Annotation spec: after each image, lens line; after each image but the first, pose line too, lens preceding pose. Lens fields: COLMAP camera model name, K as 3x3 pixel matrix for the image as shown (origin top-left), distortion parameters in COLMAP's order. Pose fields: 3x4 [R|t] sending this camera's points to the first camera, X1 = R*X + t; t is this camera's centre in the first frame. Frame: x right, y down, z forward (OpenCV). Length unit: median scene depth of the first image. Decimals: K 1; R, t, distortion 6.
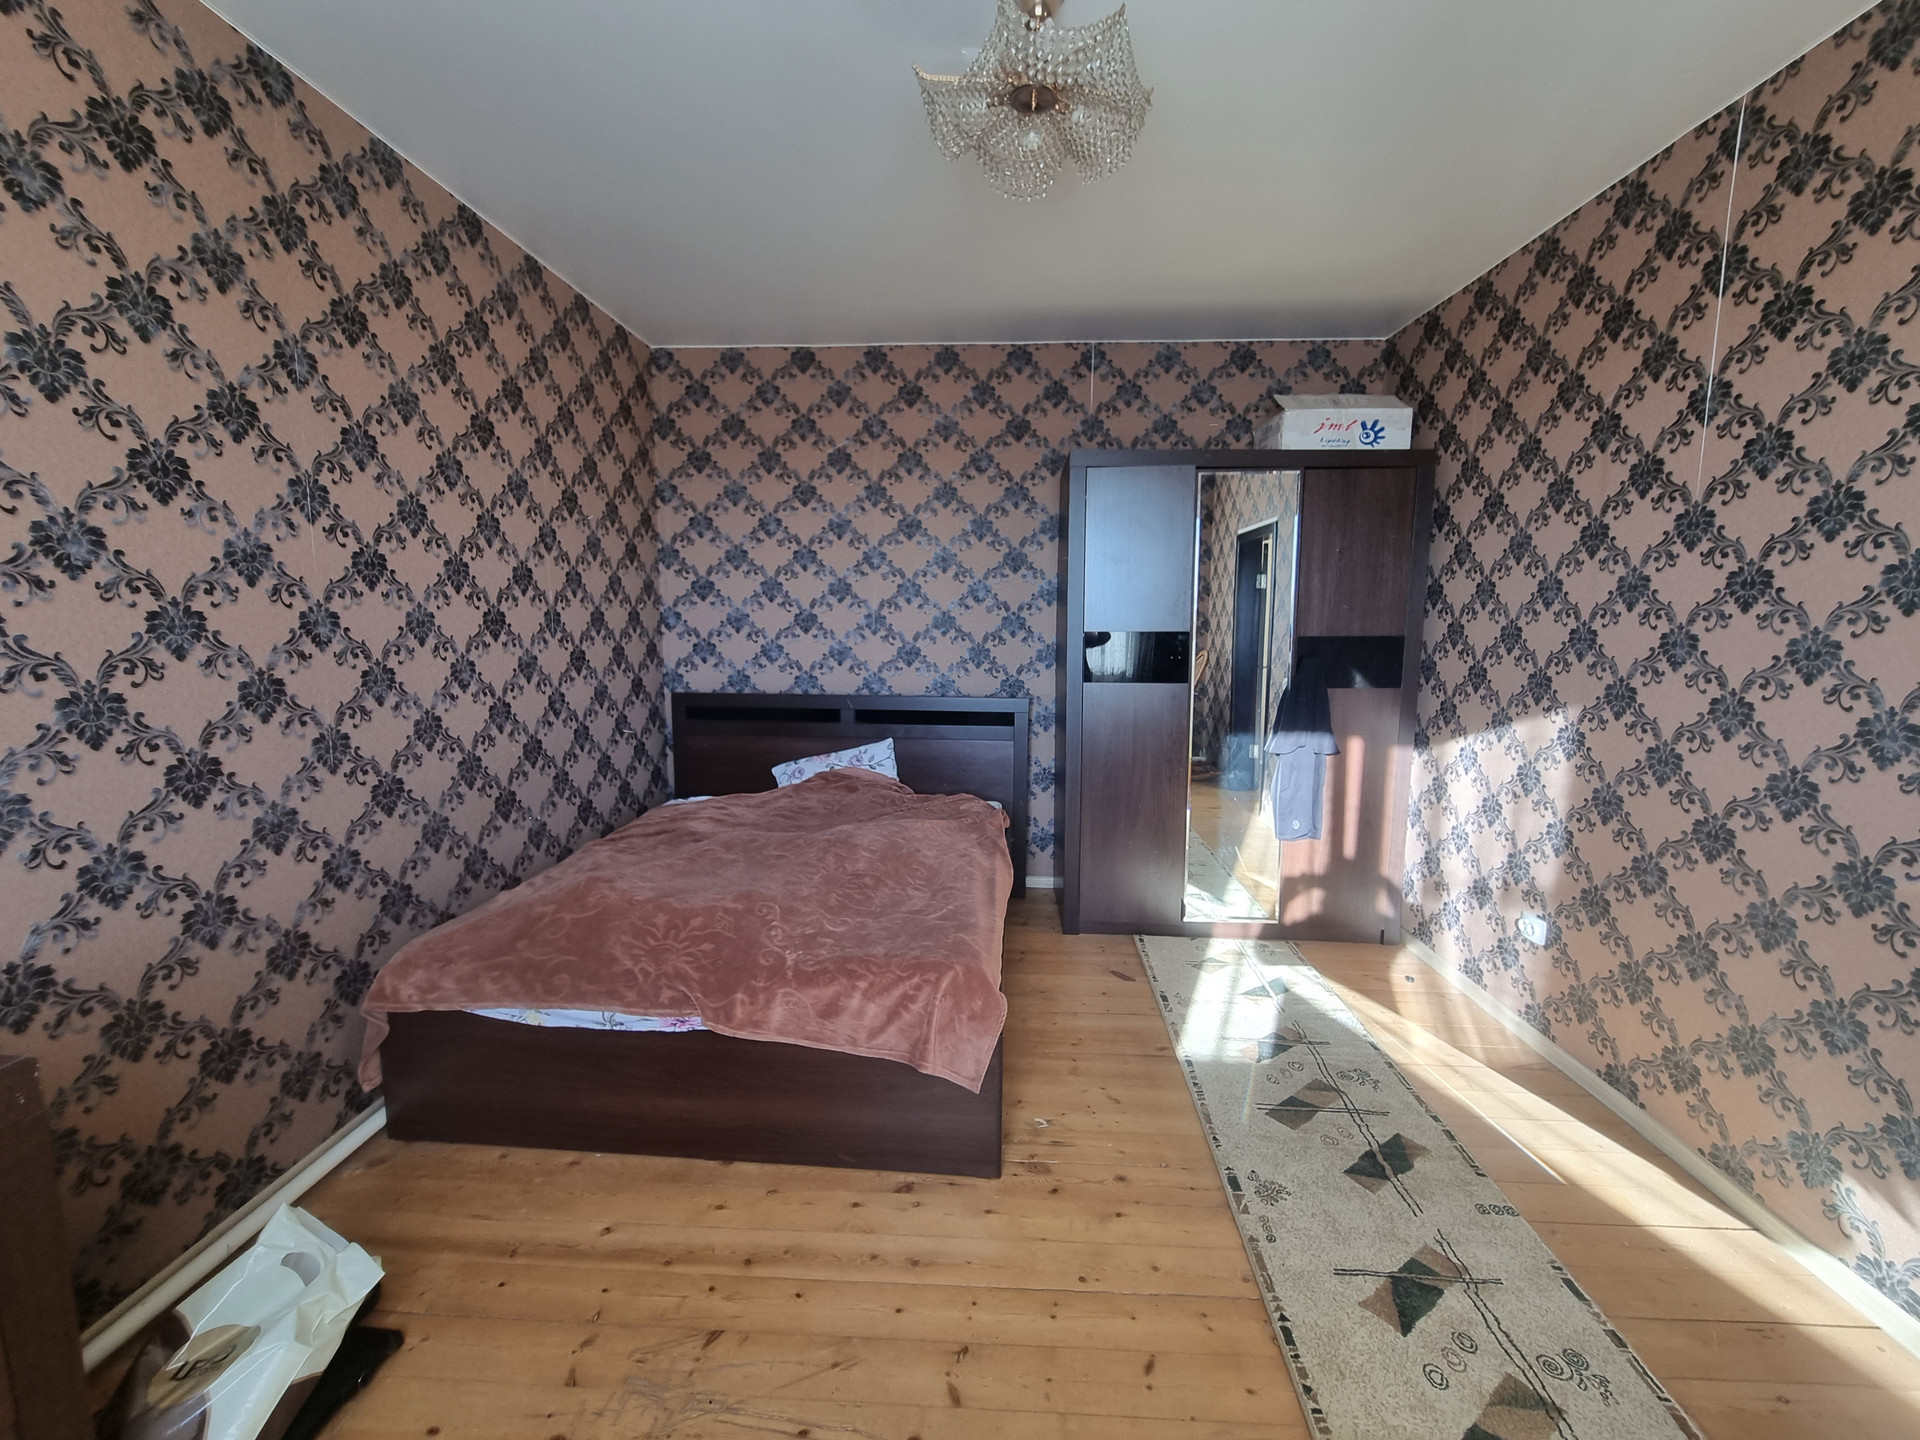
lens RADIAL K [[784.9, 0, 962.5], [0, 784.9, 719.0], [0, 0, 1]] dist [-0.008176, 0.000051]
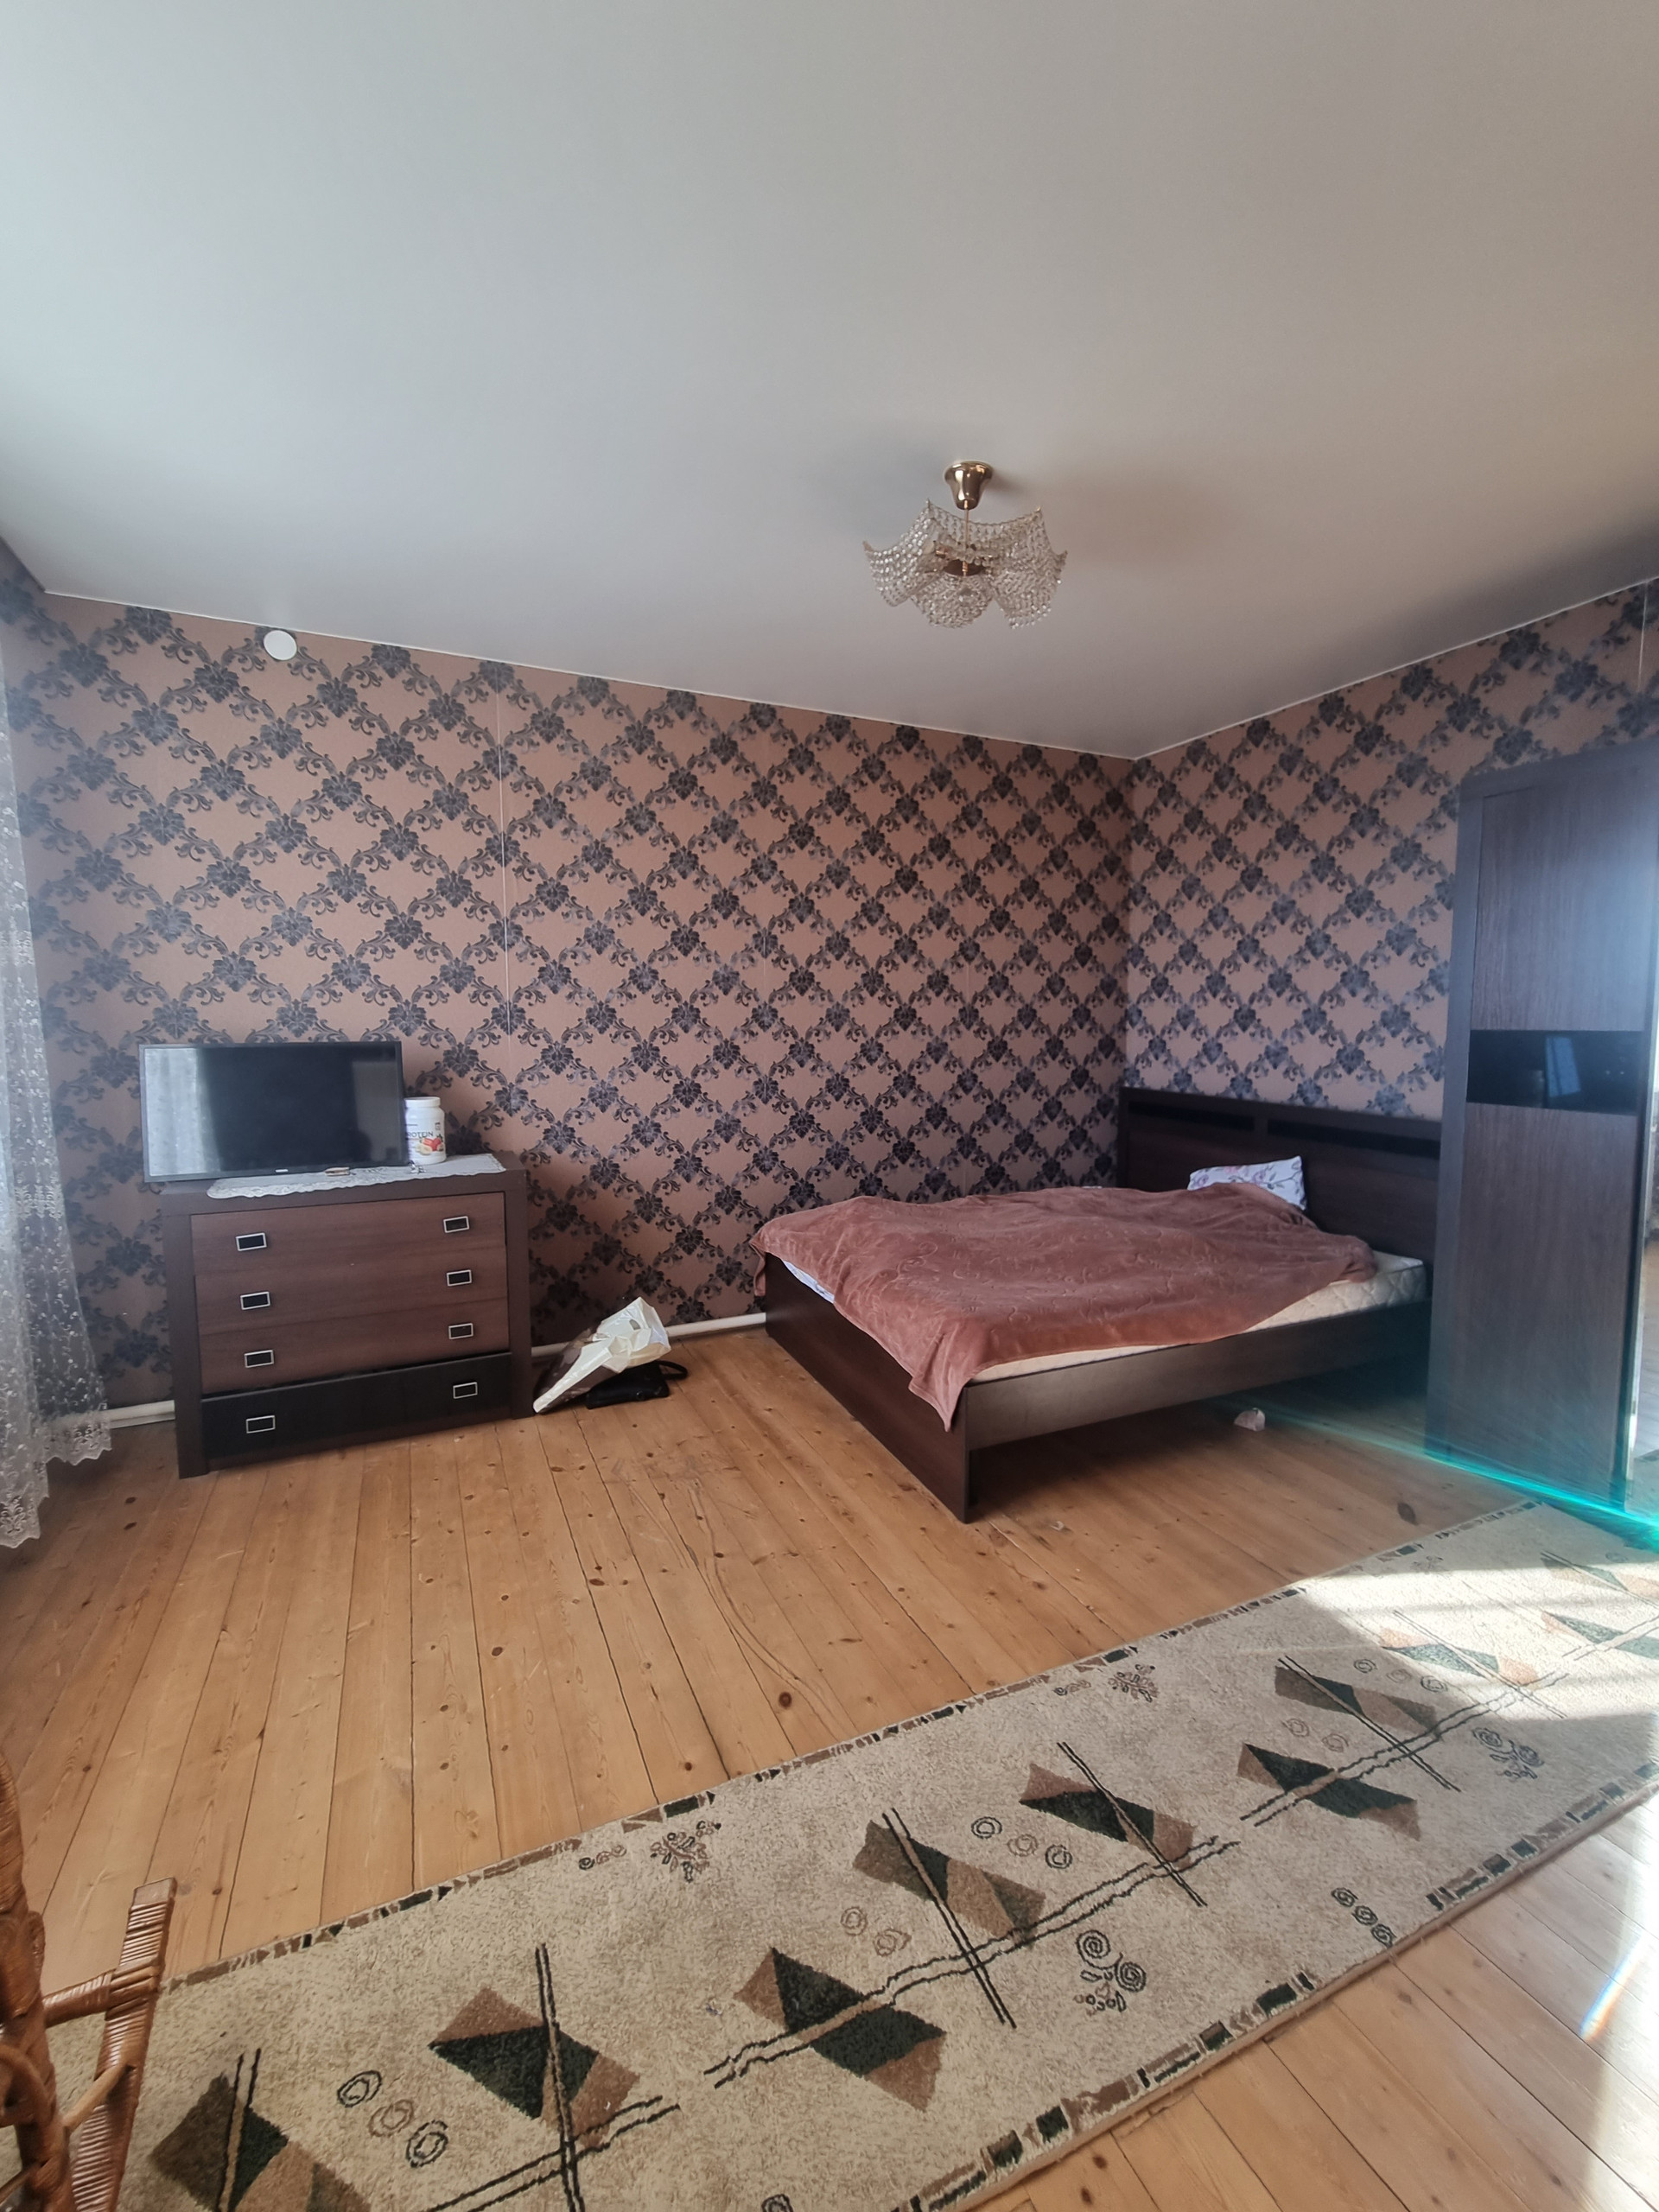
lens RADIAL K [[904.2, 0, 824.4], [0, 904.2, 1102.8], [0, 0, 1]] dist [-0.008176, 0.000051]
pose [[0.464293, 0.079054, -0.882147, 0.792838], [-0.115339, 0.992924, 0.028276, -0.001677], [0.878140, 0.088618, 0.470125, 0.152376]]
